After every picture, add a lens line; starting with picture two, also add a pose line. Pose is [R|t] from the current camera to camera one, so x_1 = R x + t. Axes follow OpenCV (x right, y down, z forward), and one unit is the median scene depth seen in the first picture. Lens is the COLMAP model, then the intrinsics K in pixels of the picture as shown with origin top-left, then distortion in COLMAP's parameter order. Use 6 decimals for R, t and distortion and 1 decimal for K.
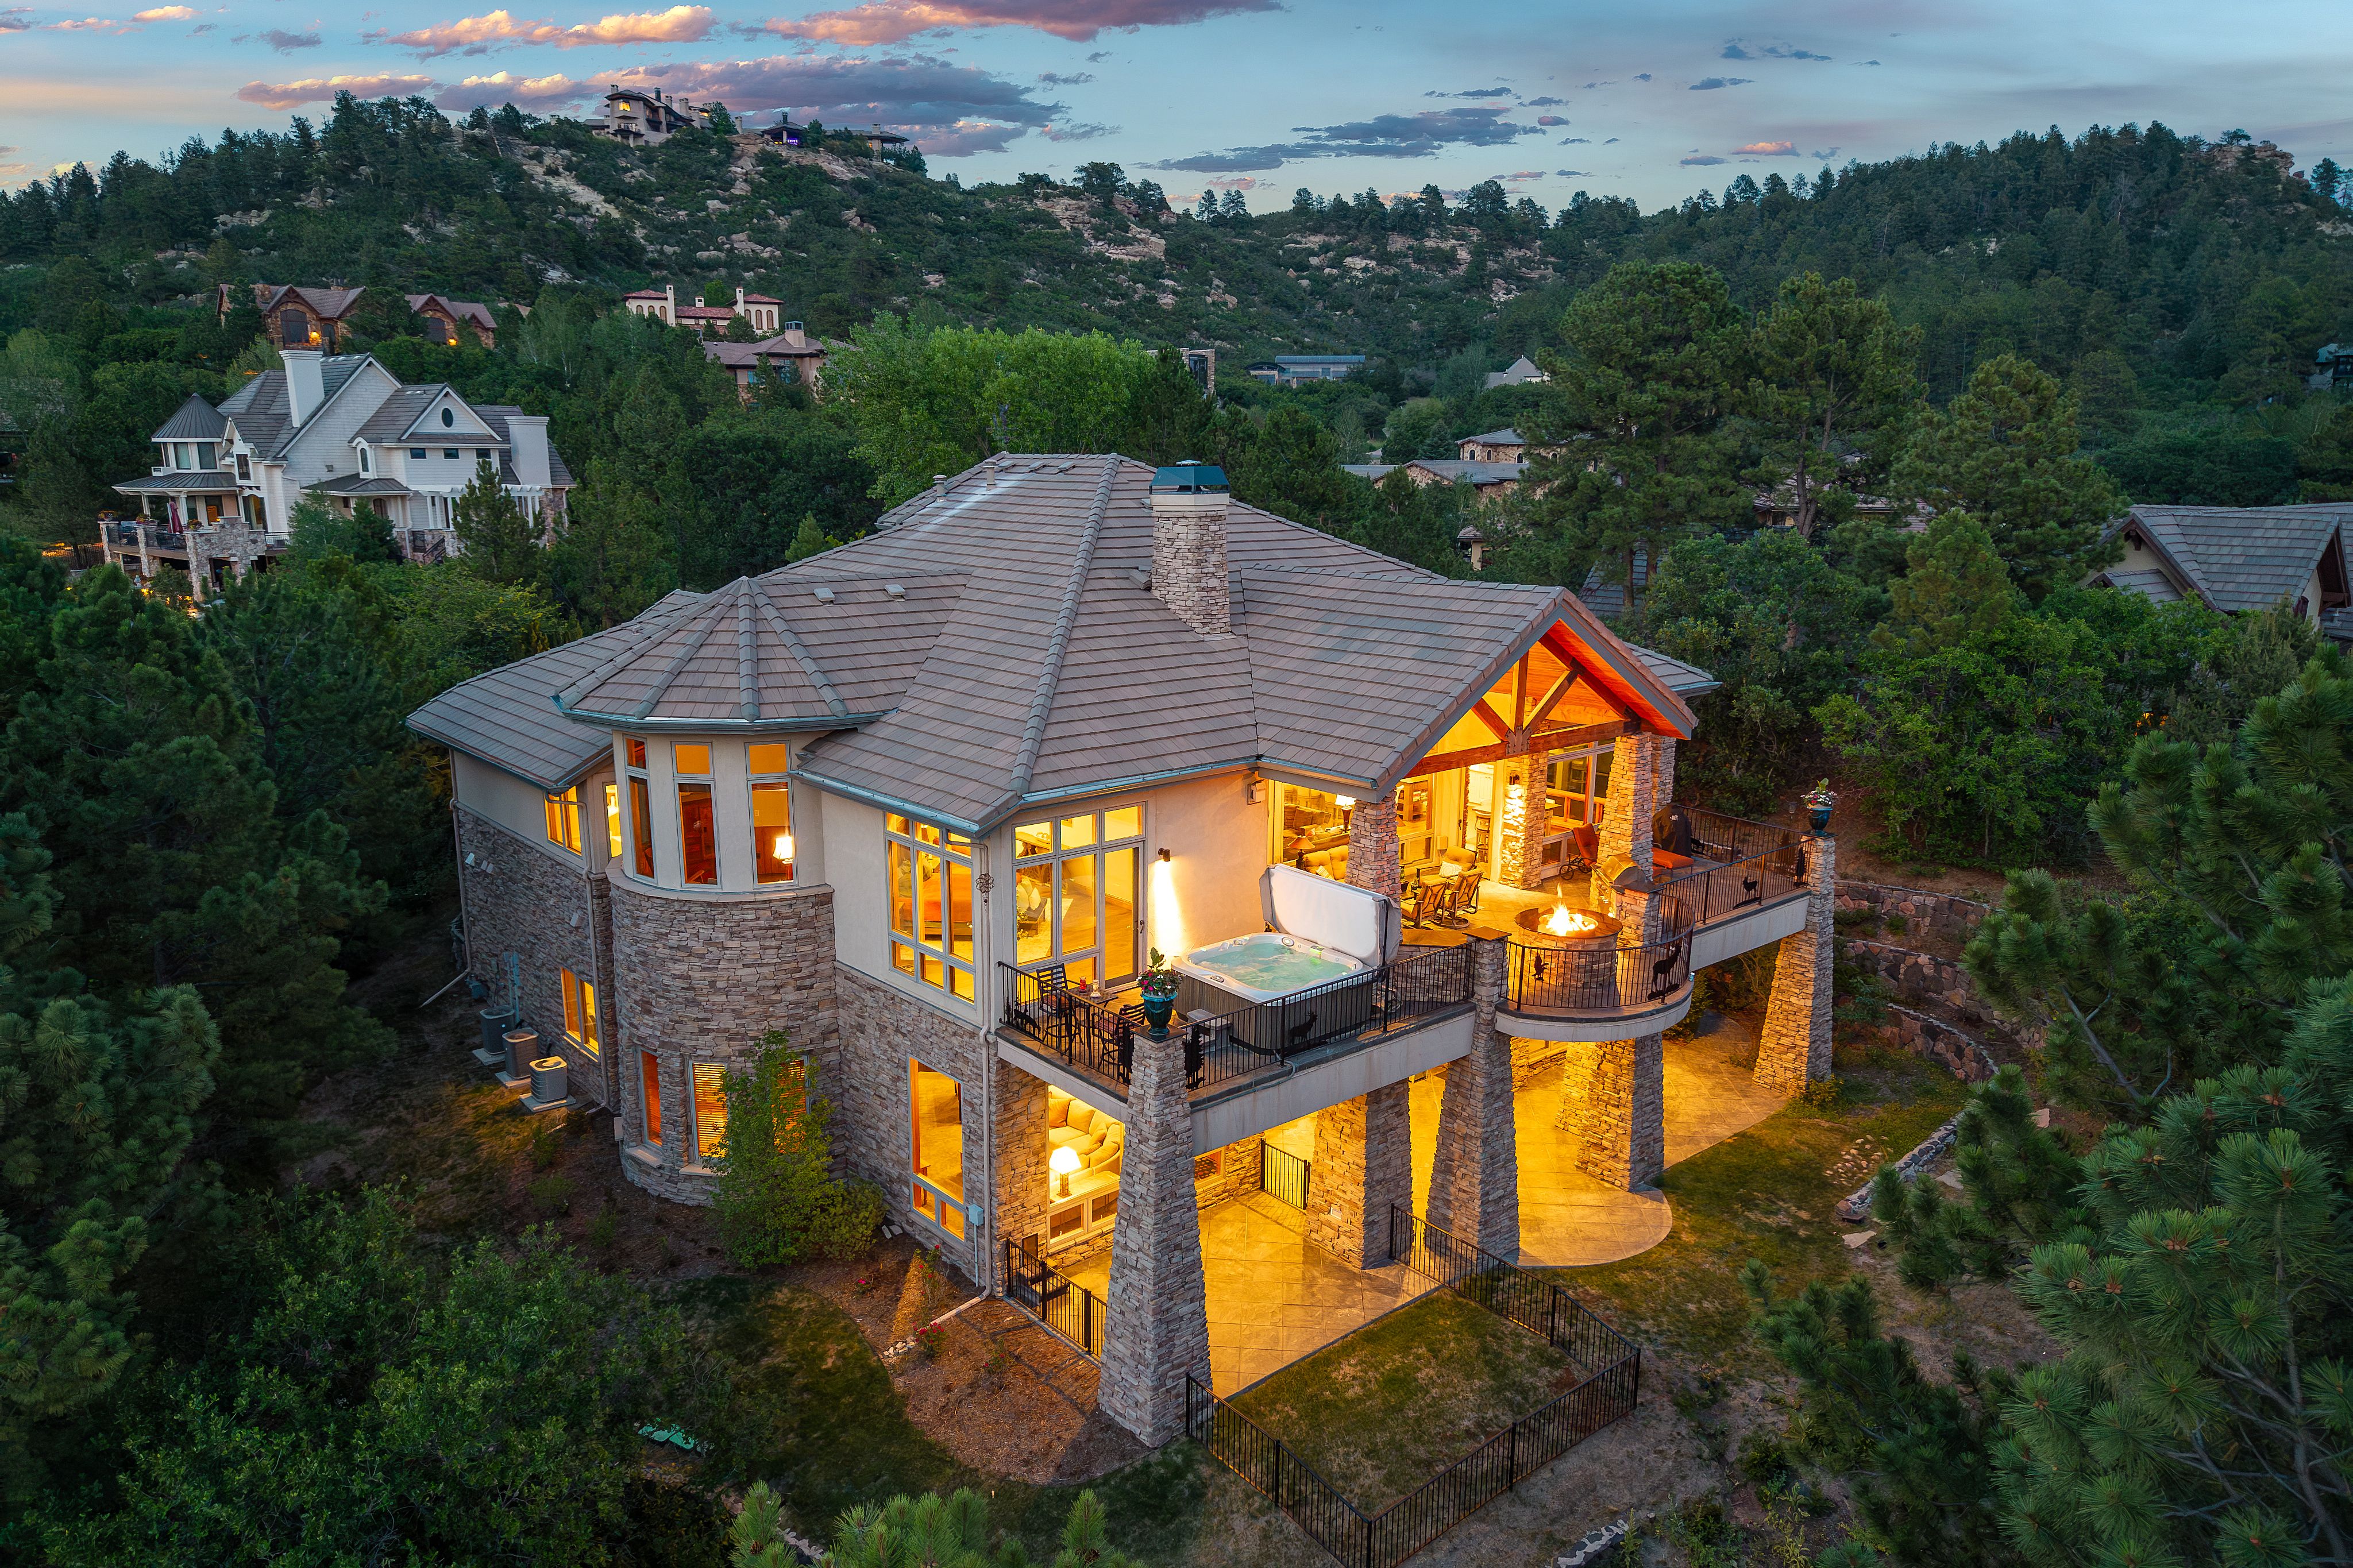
lens RADIAL K [[1573.3, 0, 1172.7], [0, 1573.3, 822.4], [0, 0, 1]] dist [0.005194, -0.001995]
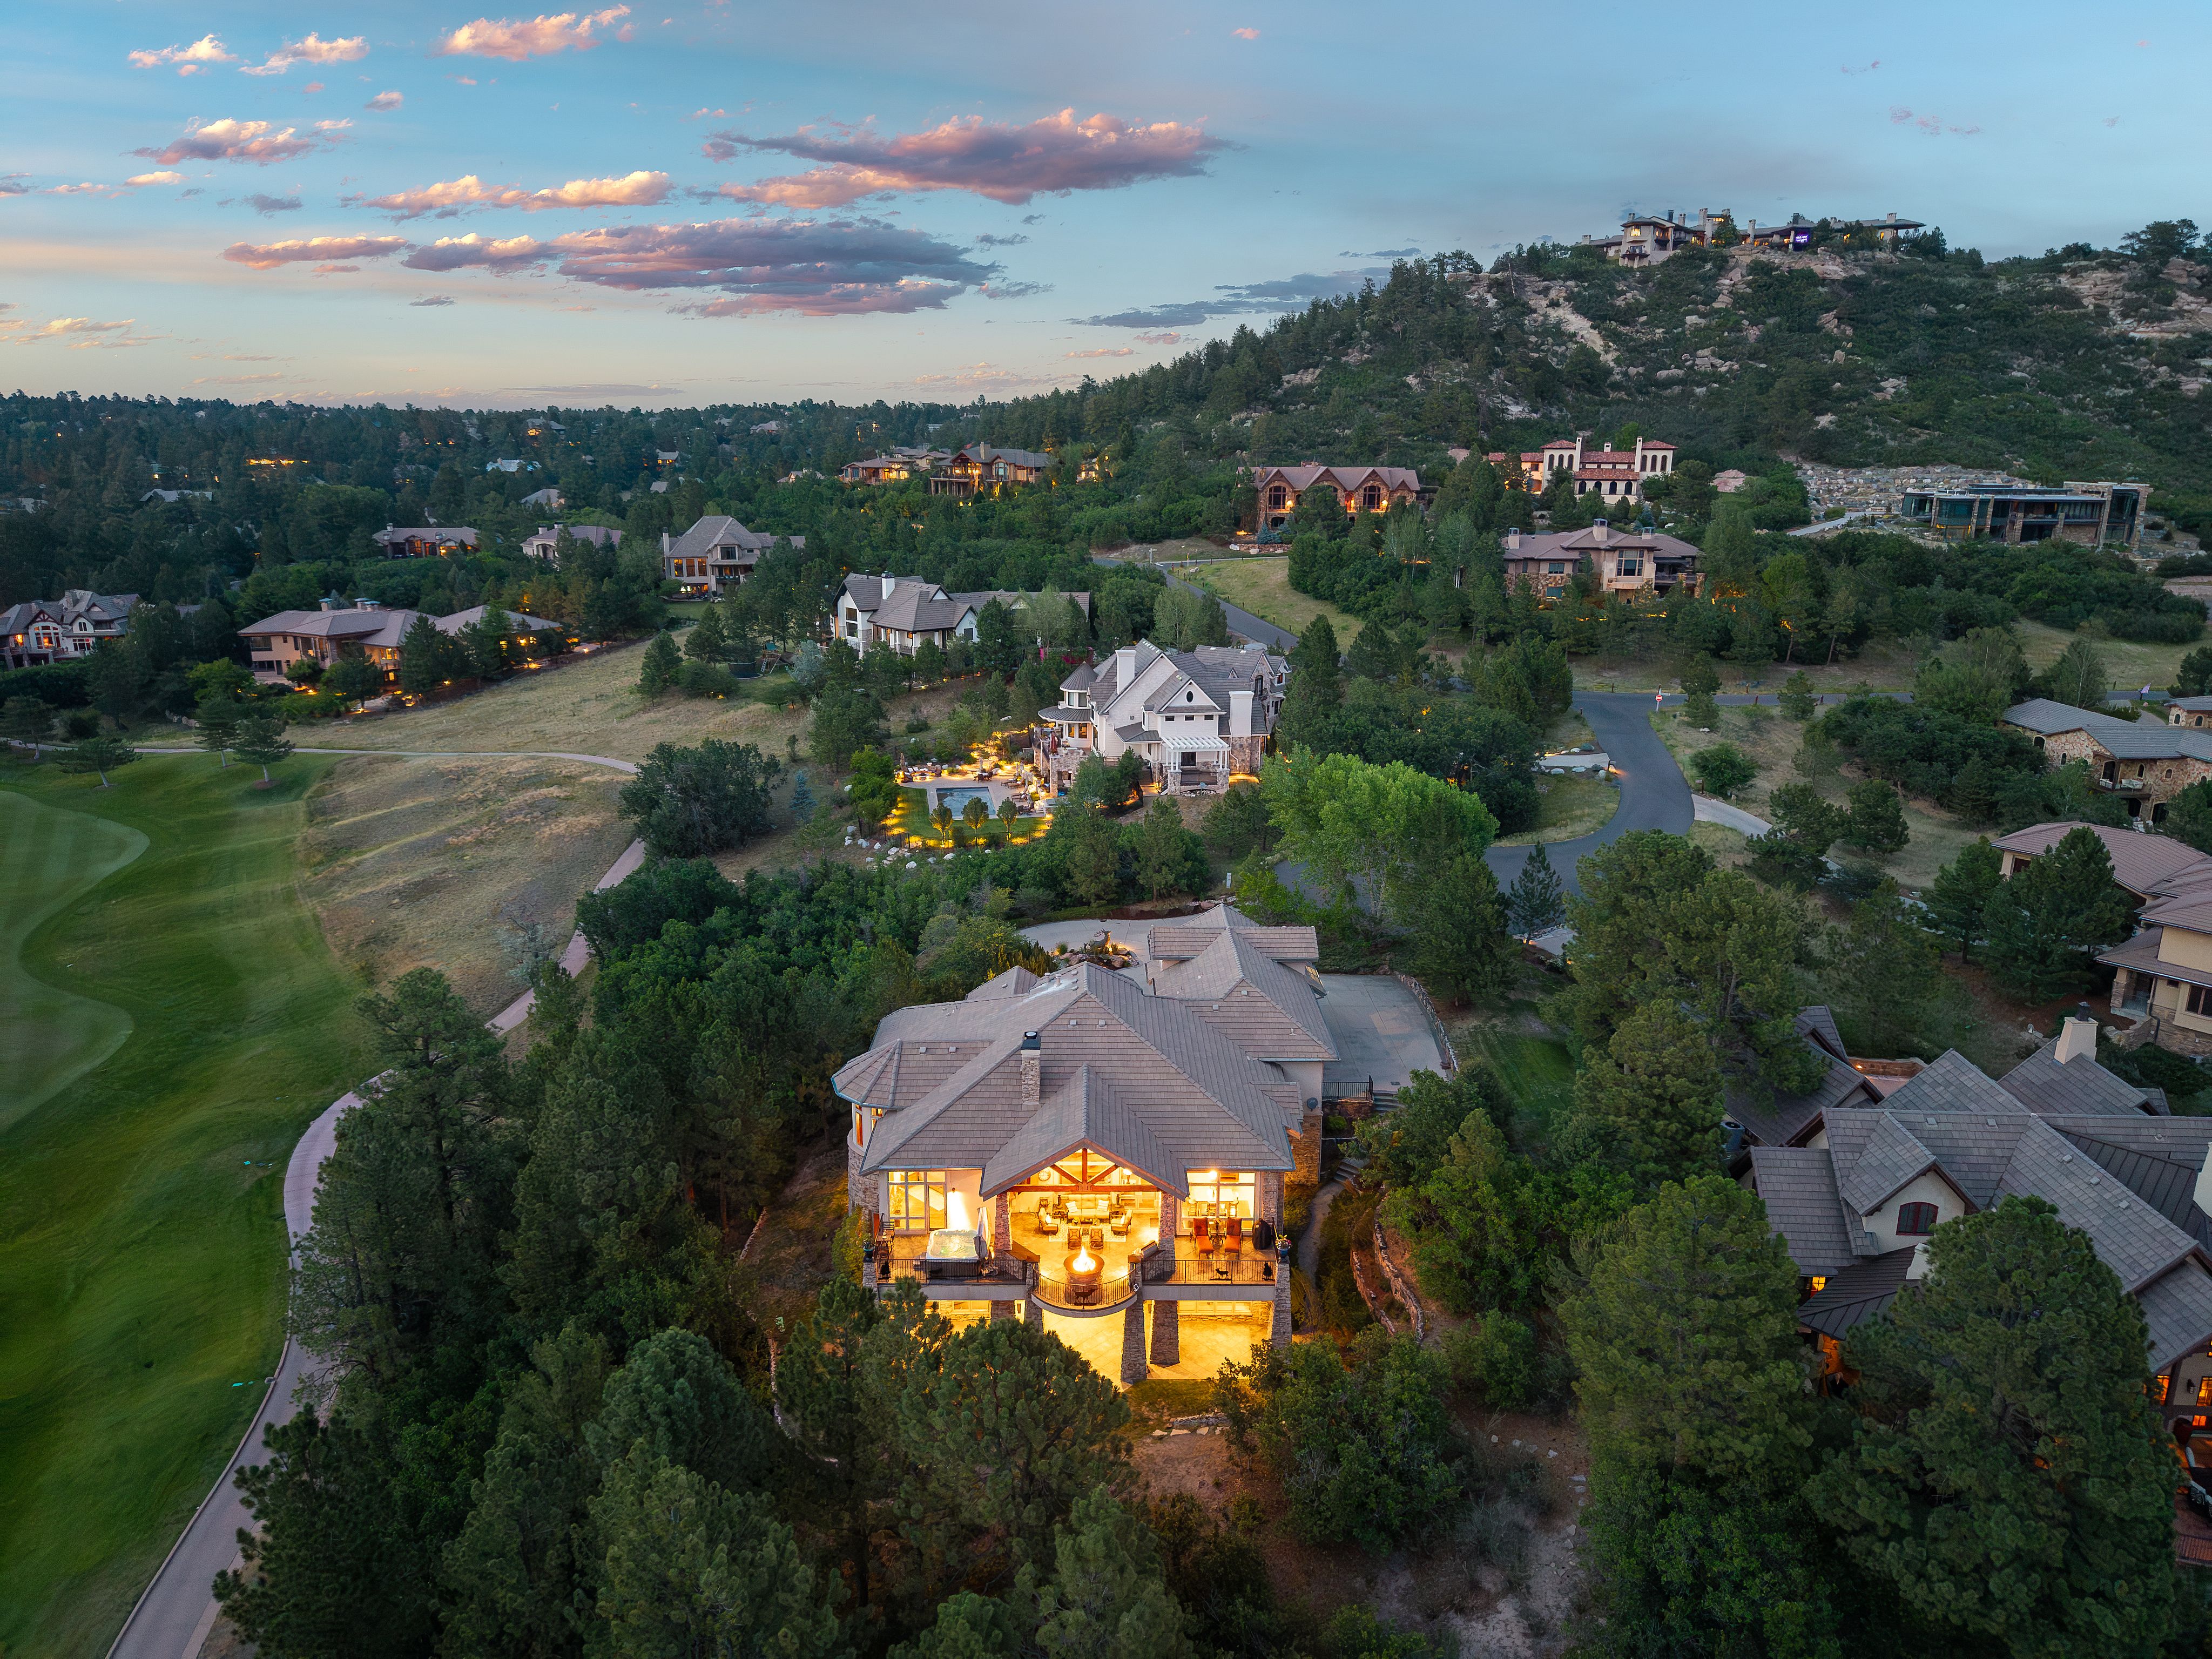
lens RADIAL K [[1462.5, 0, 1110.7], [0, 1462.5, 798.0], [0, 0, 1]] dist [0.005925, 0.001540]
pose [[0.767430, 0.150751, -0.623157, 0.141194], [-0.154448, 0.986809, 0.048518, -0.068657], [0.622251, 0.059011, 0.780590, -0.074734]]
